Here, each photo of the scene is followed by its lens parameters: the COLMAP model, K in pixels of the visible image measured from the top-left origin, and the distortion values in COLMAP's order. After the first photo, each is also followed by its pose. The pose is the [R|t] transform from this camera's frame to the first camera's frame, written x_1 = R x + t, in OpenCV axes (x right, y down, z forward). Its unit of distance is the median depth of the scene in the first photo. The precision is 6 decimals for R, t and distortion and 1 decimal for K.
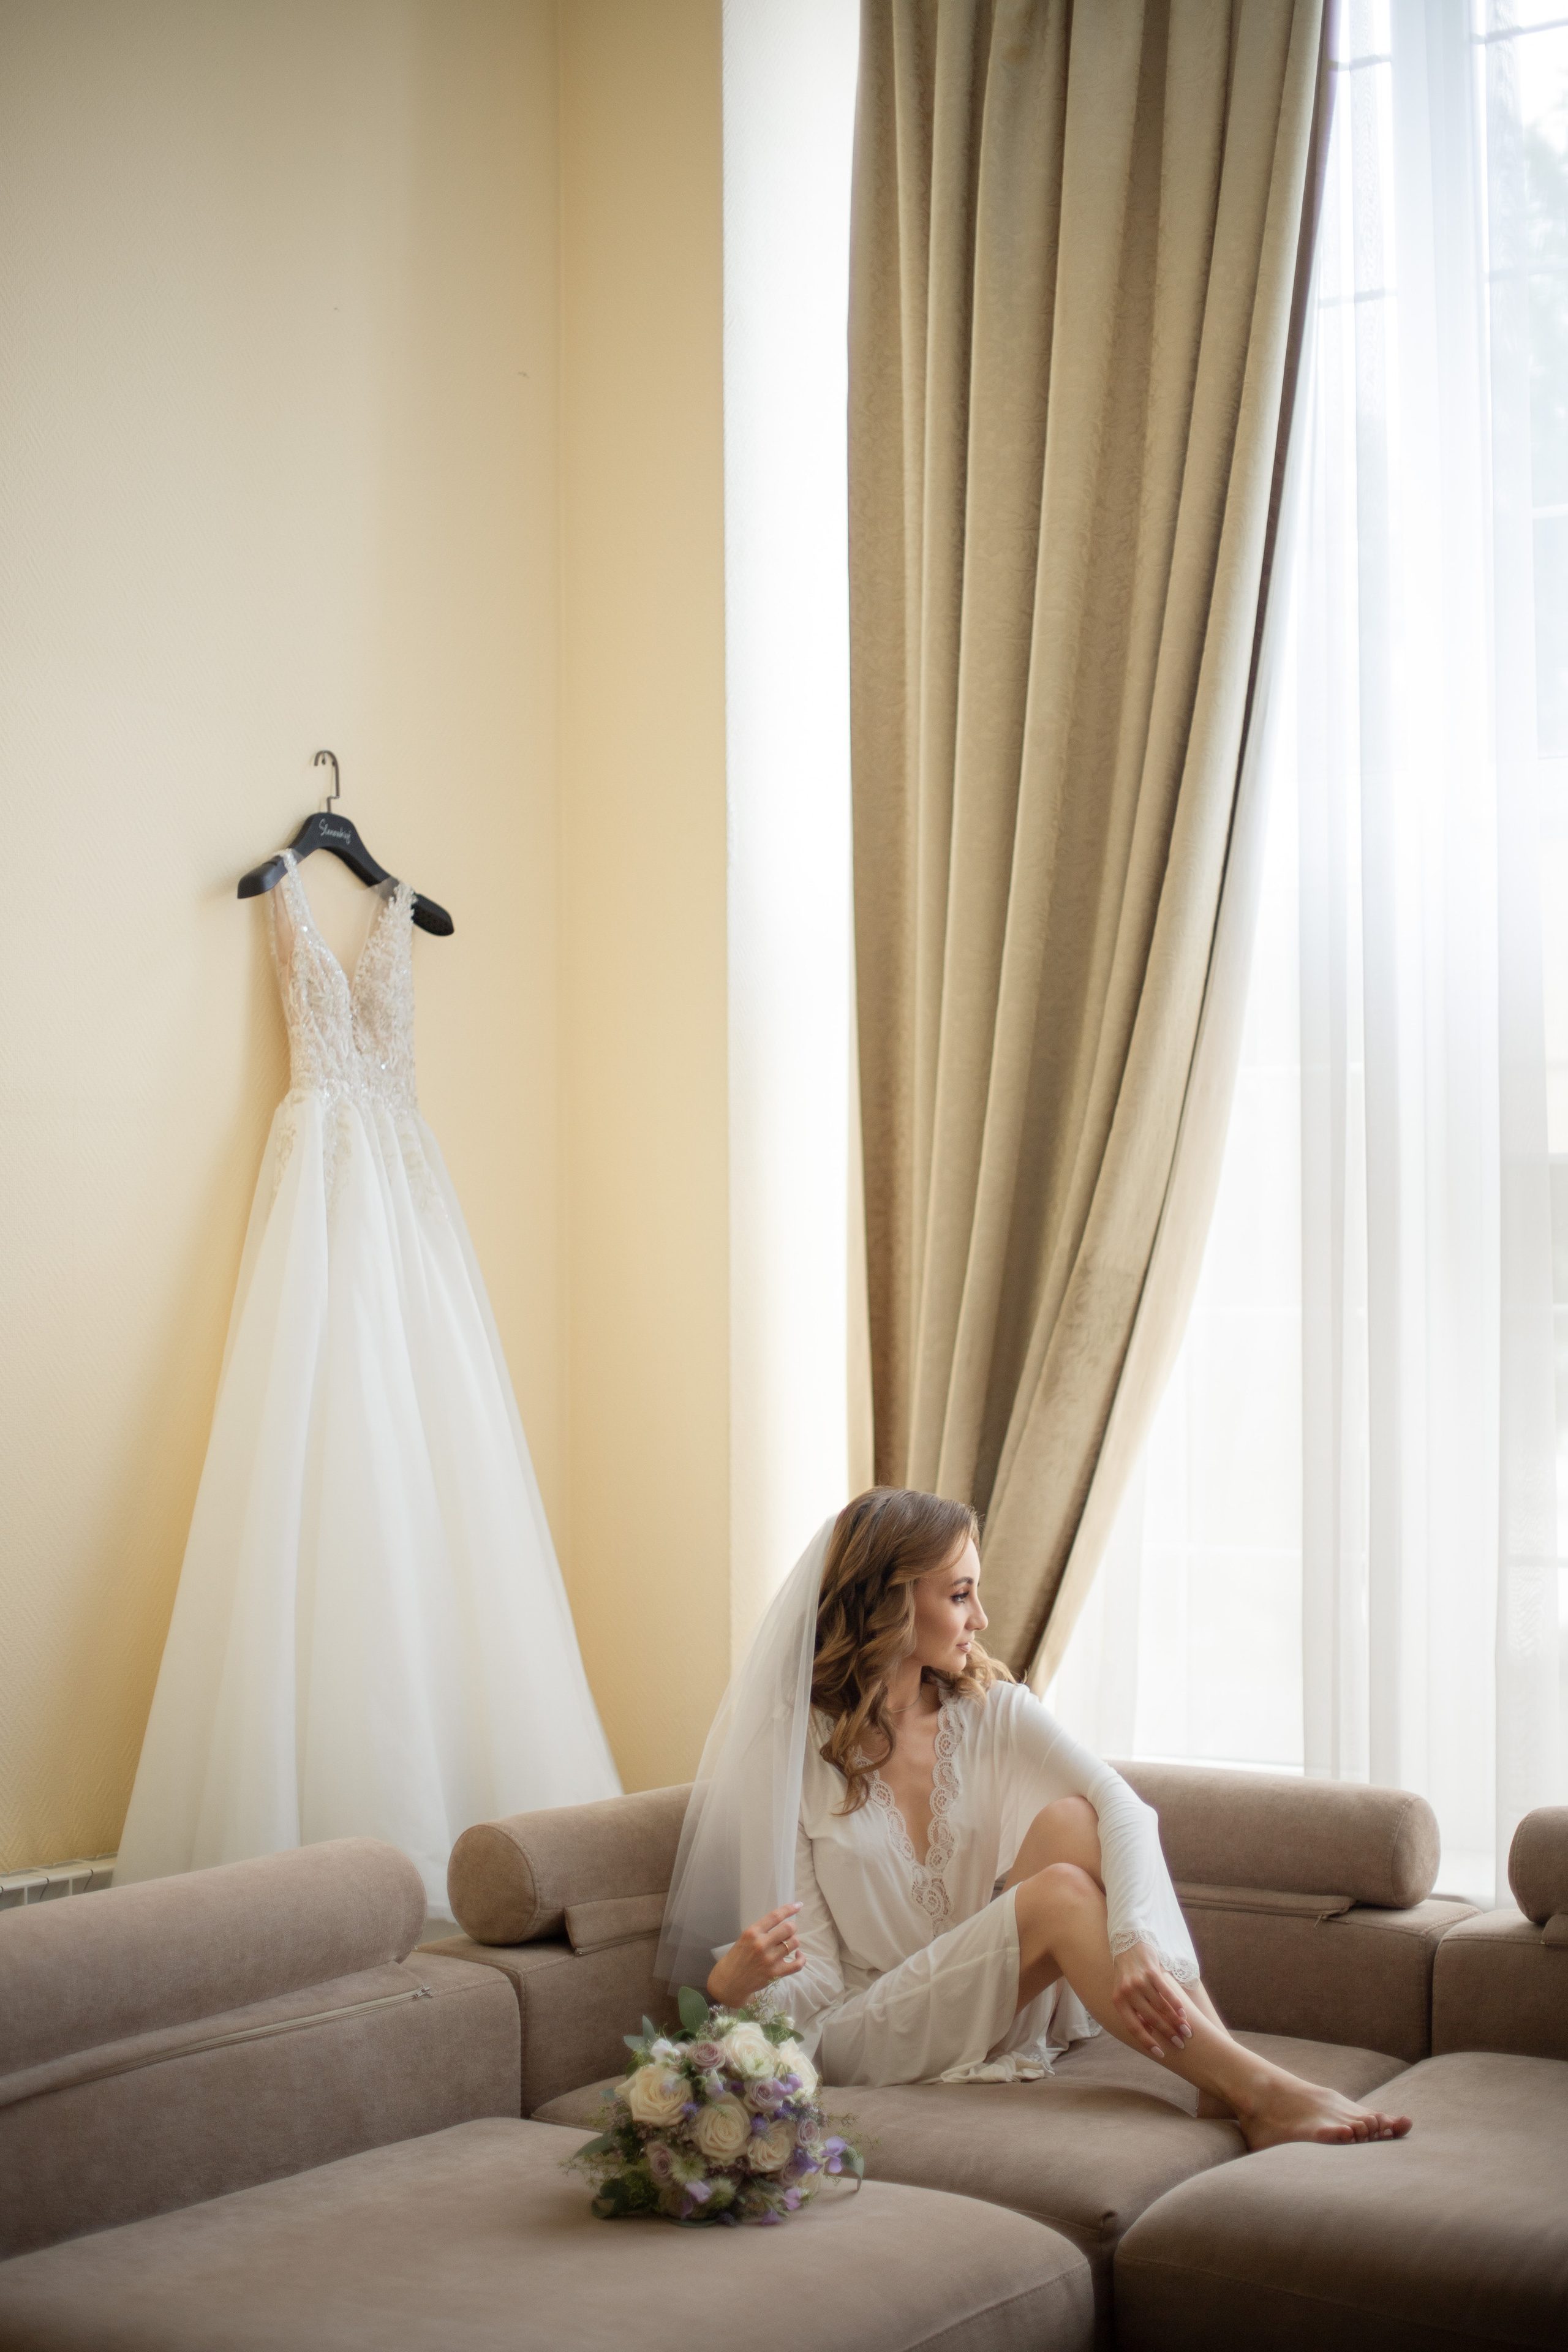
lens RADIAL K [[3543.8, 0, 775.7], [0, 3543.8, 1192.4], [0, 0, 1]] dist [-0.092783, 0.000000]
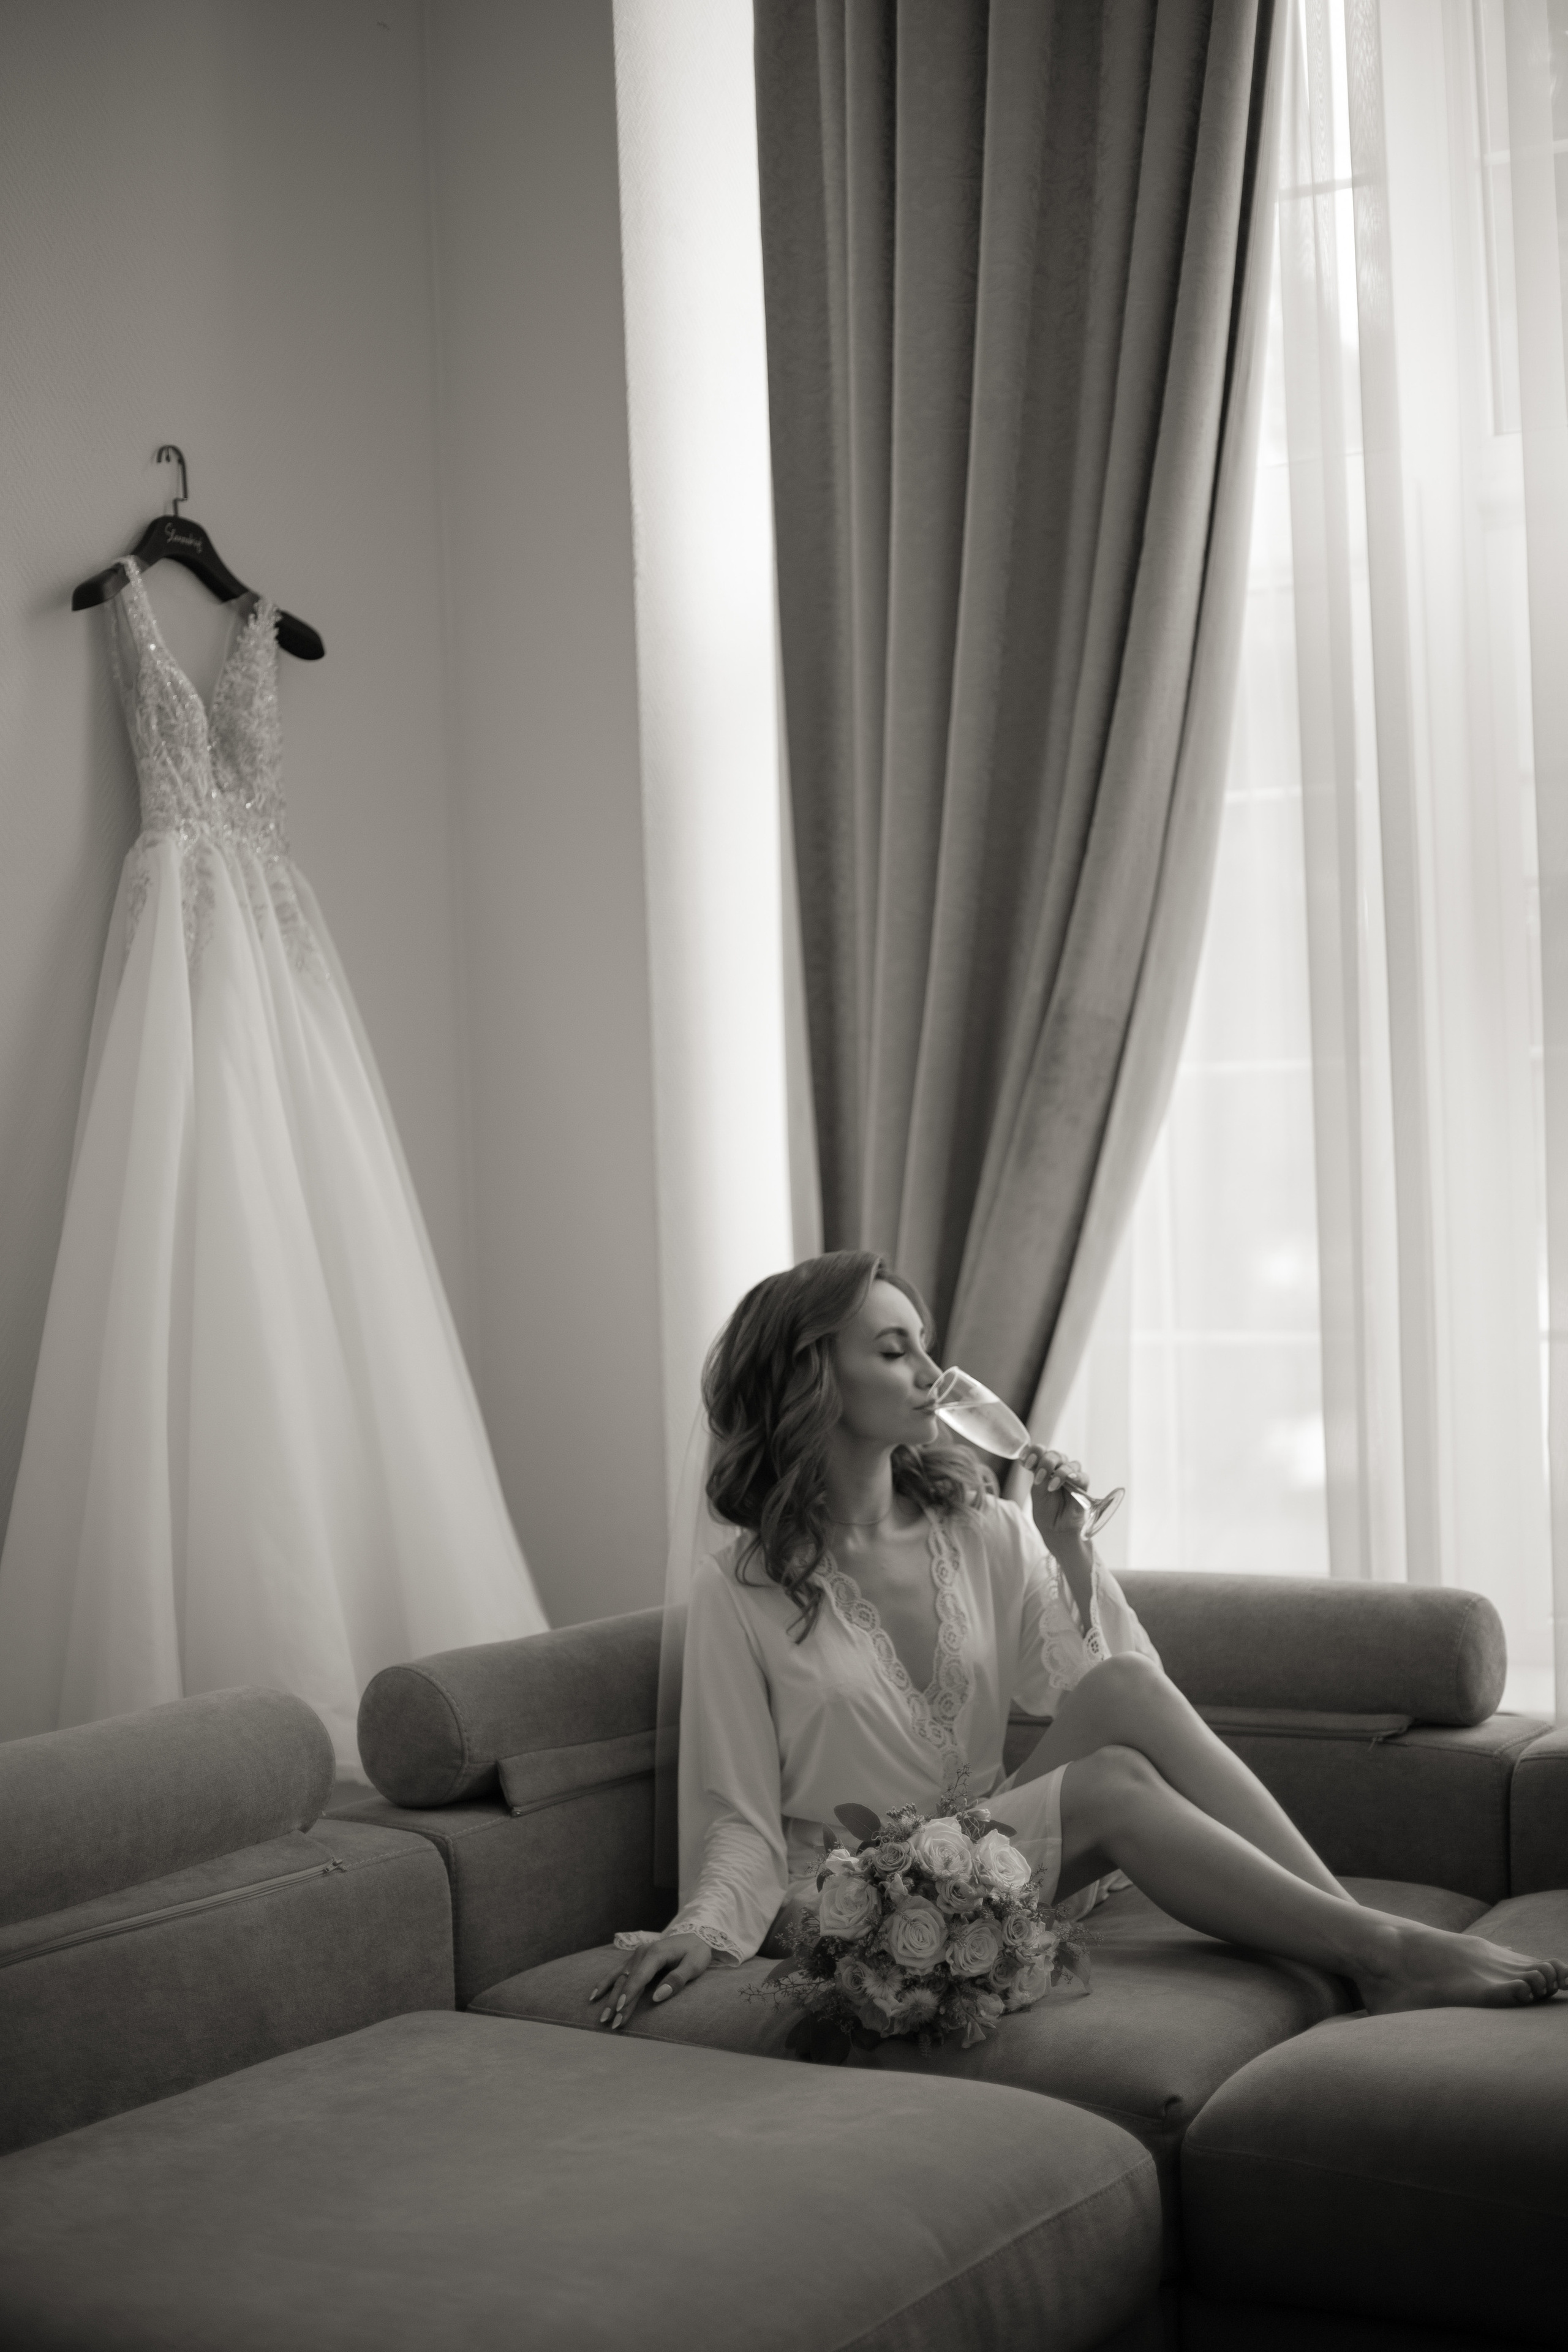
lens RADIAL K [[3543.8, 0, 787.7], [0, 3543.8, 1157.0], [0, 0, 1]] dist [-0.092783, 0.000000]
pose [[0.998706, -0.031580, 0.039861, -0.016490], [0.030463, 0.999135, 0.028324, 0.030466], [-0.040721, -0.027073, 0.998804, 0.130459]]
